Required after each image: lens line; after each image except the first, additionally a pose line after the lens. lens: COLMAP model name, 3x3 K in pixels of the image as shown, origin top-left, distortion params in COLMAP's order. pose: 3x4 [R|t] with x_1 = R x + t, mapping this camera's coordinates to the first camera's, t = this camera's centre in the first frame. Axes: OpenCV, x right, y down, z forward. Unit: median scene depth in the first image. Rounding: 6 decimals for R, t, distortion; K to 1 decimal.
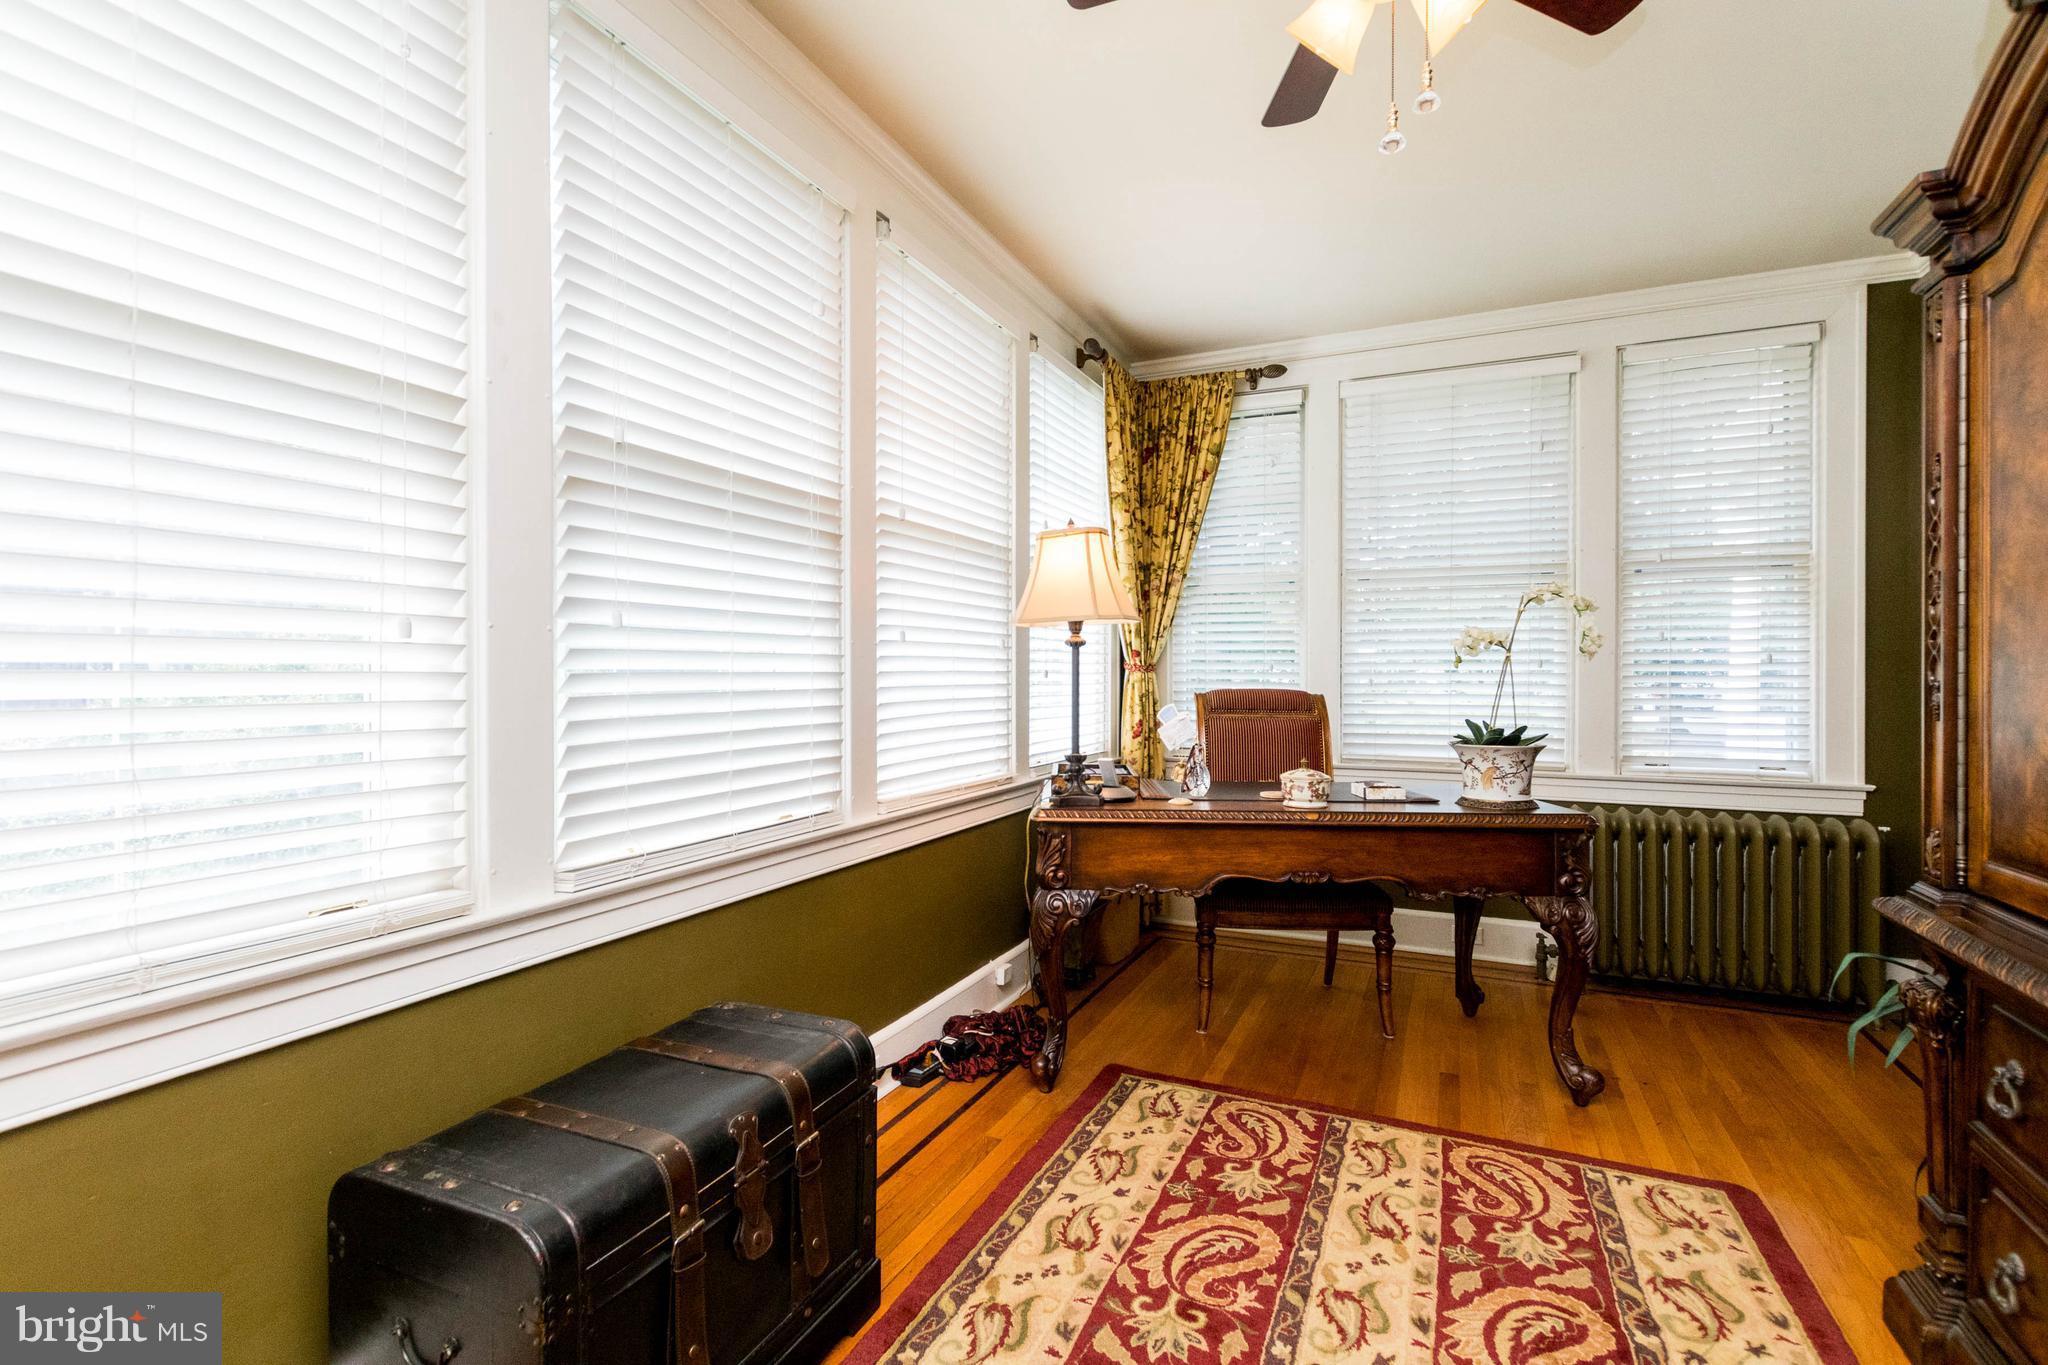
lens RADIAL K [[935.3, 0, 1027.0], [0, 935.3, 673.2], [0, 0, 1]] dist [0.002216, -0.002529]
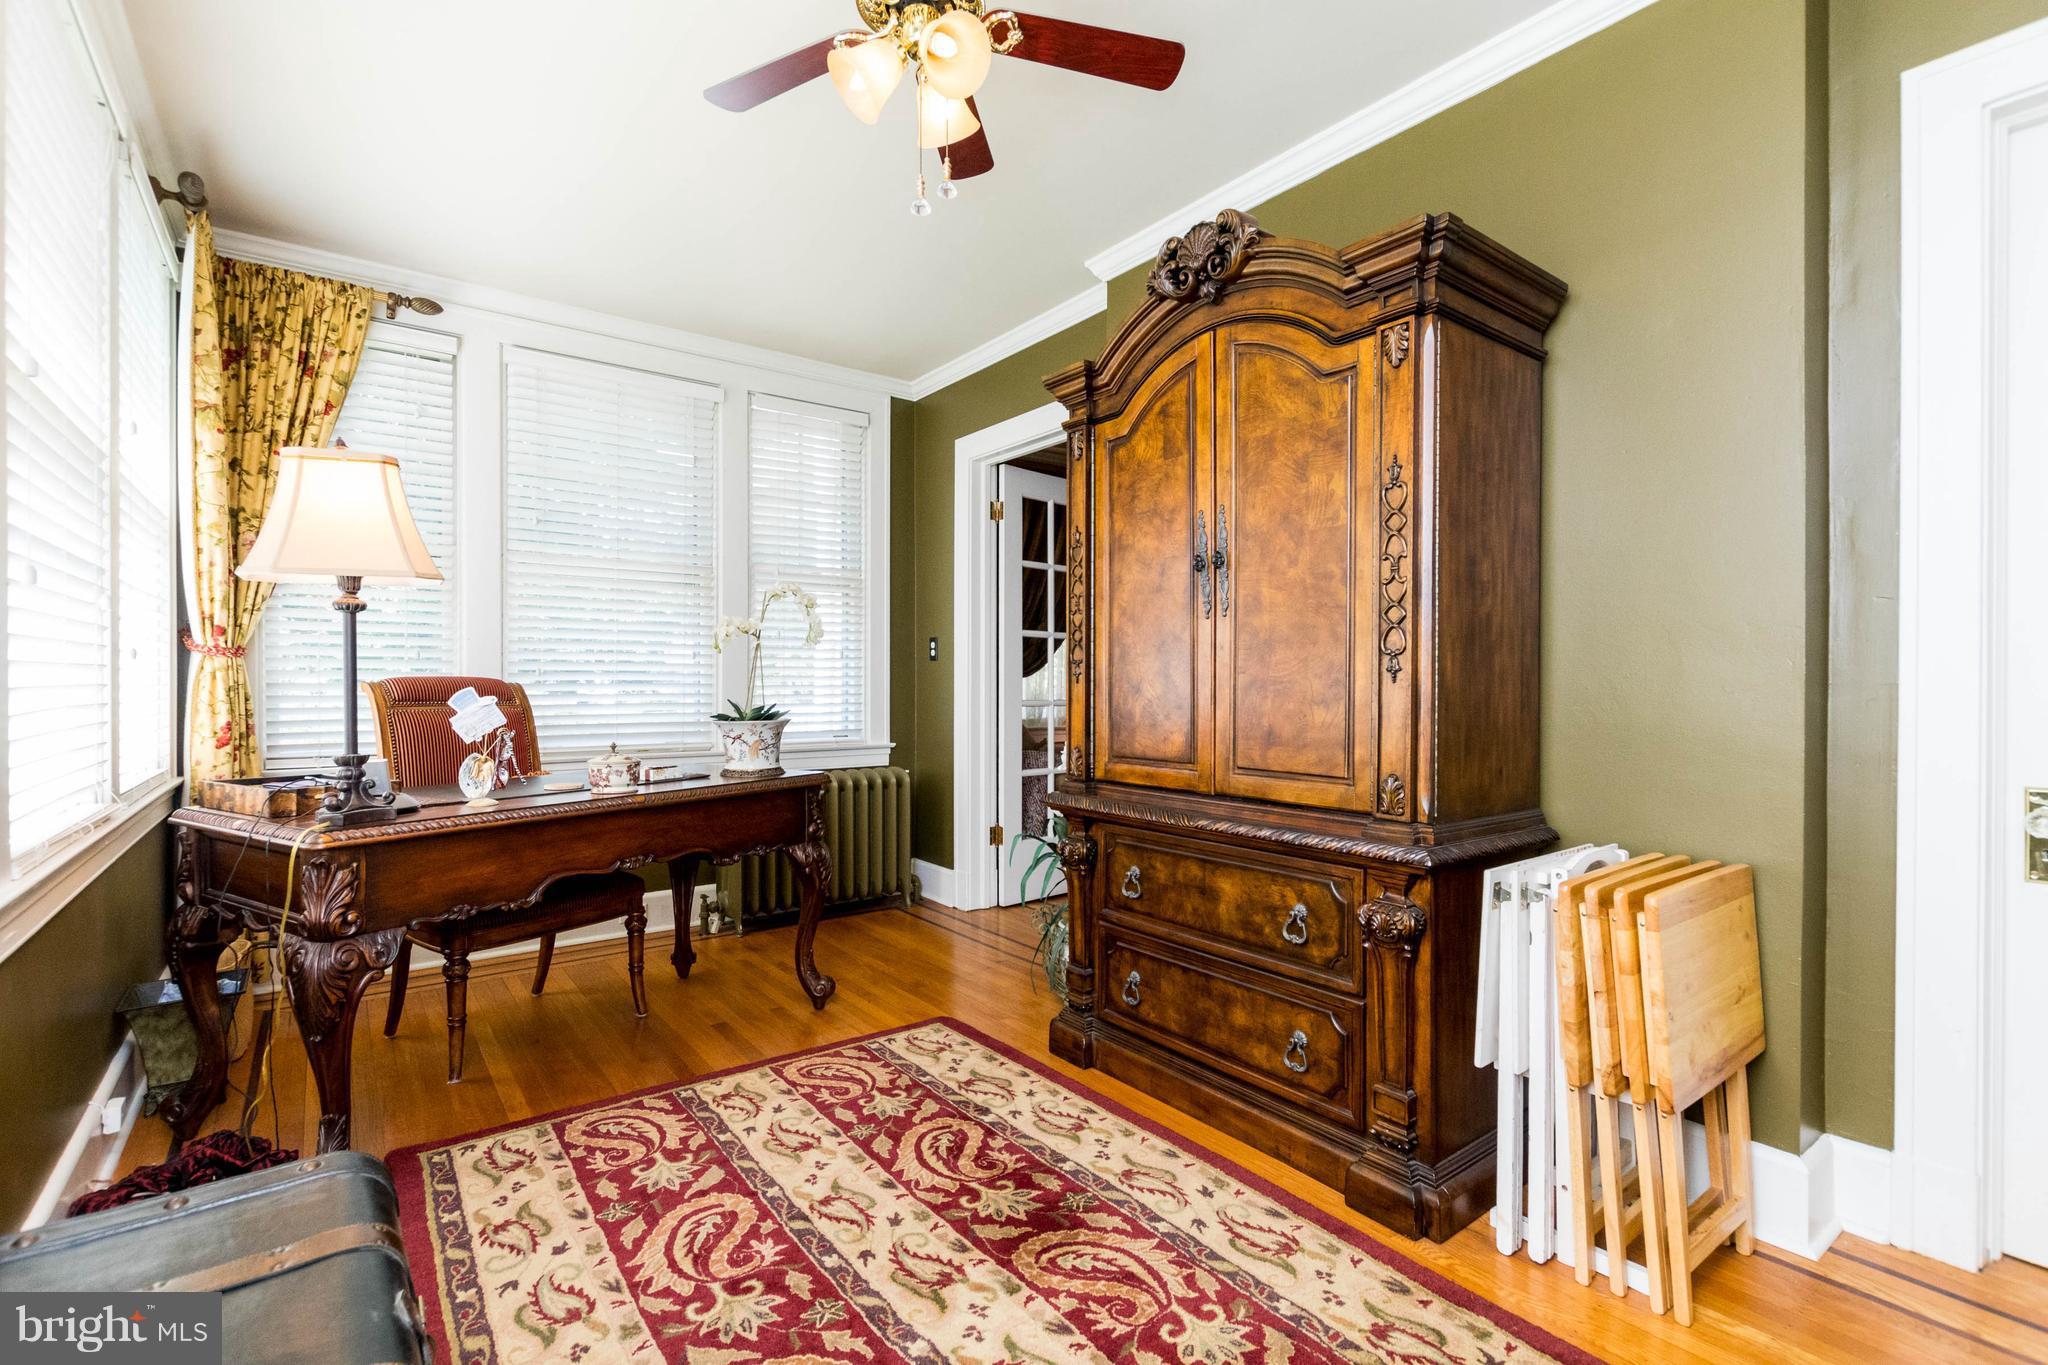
lens RADIAL K [[935.3, 0, 1029.1], [0, 935.3, 683.0], [0, 0, 1]] dist [0.002216, -0.002529]
pose [[0.469680, -0.004619, 0.882824, -0.427965], [0.001485, 0.999989, 0.004443, 0.031986], [-0.882835, -0.000776, 0.469682, 0.208236]]
